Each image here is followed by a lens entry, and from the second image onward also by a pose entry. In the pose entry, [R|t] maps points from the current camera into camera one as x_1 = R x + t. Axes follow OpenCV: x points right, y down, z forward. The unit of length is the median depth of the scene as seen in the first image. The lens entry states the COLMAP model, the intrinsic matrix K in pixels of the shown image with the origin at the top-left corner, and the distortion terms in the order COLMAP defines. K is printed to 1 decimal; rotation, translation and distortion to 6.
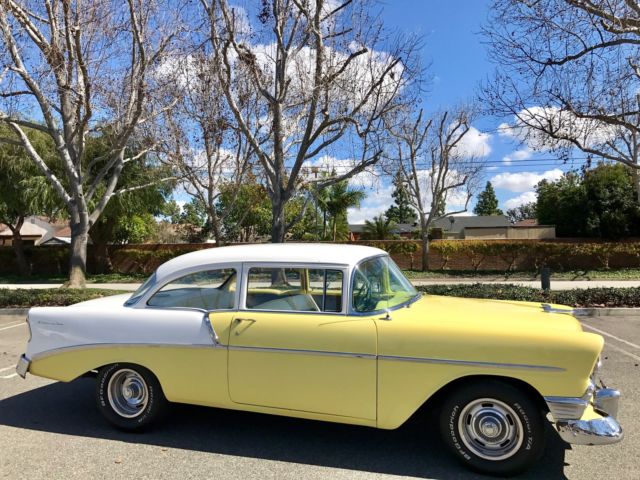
lens RADIAL K [[524.5, 0, 317.1], [0, 524.5, 232.4], [0, 0, 1]] dist [0.012512, -0.001219]
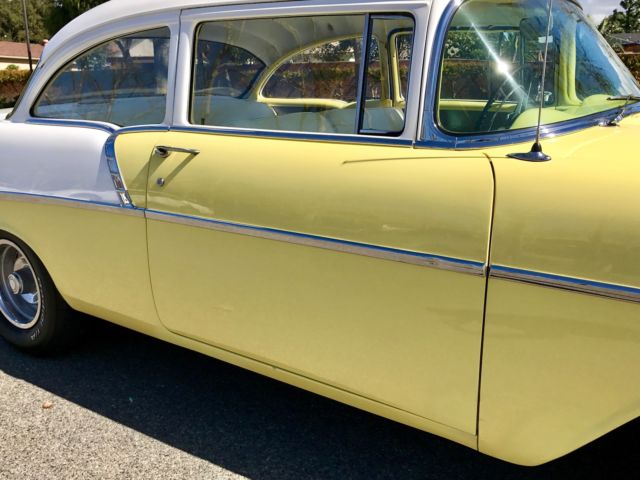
lens RADIAL K [[626.0, 0, 307.3], [0, 626.0, 238.7], [0, 0, 1]] dist [0.002033, -0.004282]
pose [[0.956986, 0.064537, -0.282866, 0.028362], [0.017492, 0.960339, 0.278286, 0.026146], [0.289607, -0.271264, 0.917902, 0.149290]]
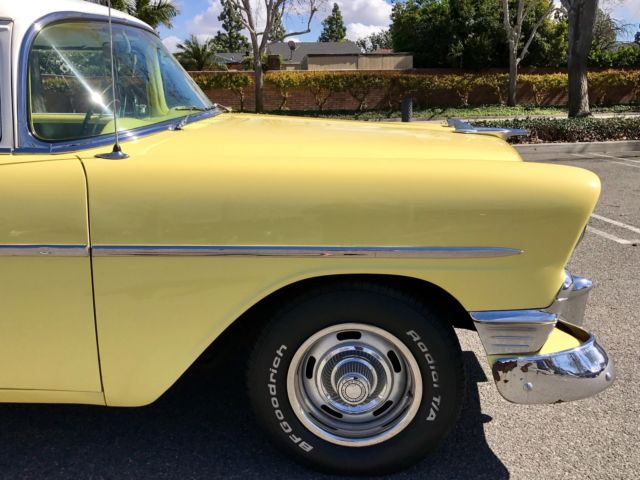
lens RADIAL K [[626.0, 0, 307.3], [0, 626.0, 238.7], [0, 0, 1]] dist [0.002033, -0.004282]
pose [[0.962905, -0.067746, 0.261197, 0.036542], [-0.002964, 0.965258, 0.261282, 0.025316], [-0.269824, -0.252364, 0.929251, 0.125638]]
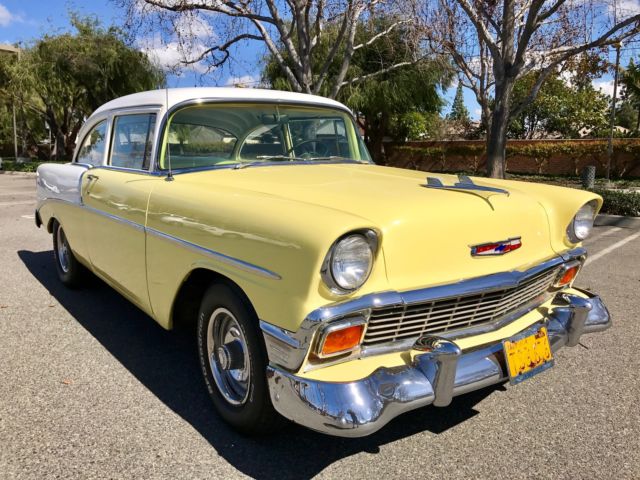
lens RADIAL K [[524.5, 0, 317.1], [0, 524.5, 232.4], [0, 0, 1]] dist [0.012512, -0.001219]
pose [[0.827998, 0.103681, -0.551062, 0.173217], [-0.001983, 0.983292, 0.182024, 0.027015], [0.560728, -0.149623, 0.814369, 0.134224]]
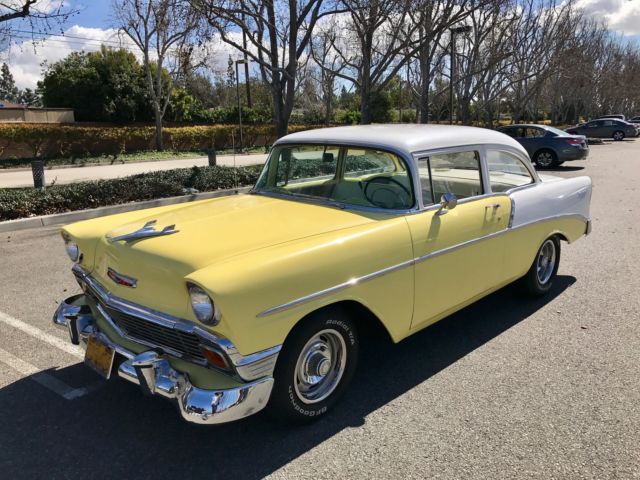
lens RADIAL K [[524.5, 0, 317.1], [0, 524.5, 232.4], [0, 0, 1]] dist [0.012512, -0.001219]
pose [[0.498988, -0.168699, 0.850030, -0.386256], [-0.016176, 0.978886, 0.203768, 0.010000], [-0.866458, -0.115428, 0.485723, 0.248062]]
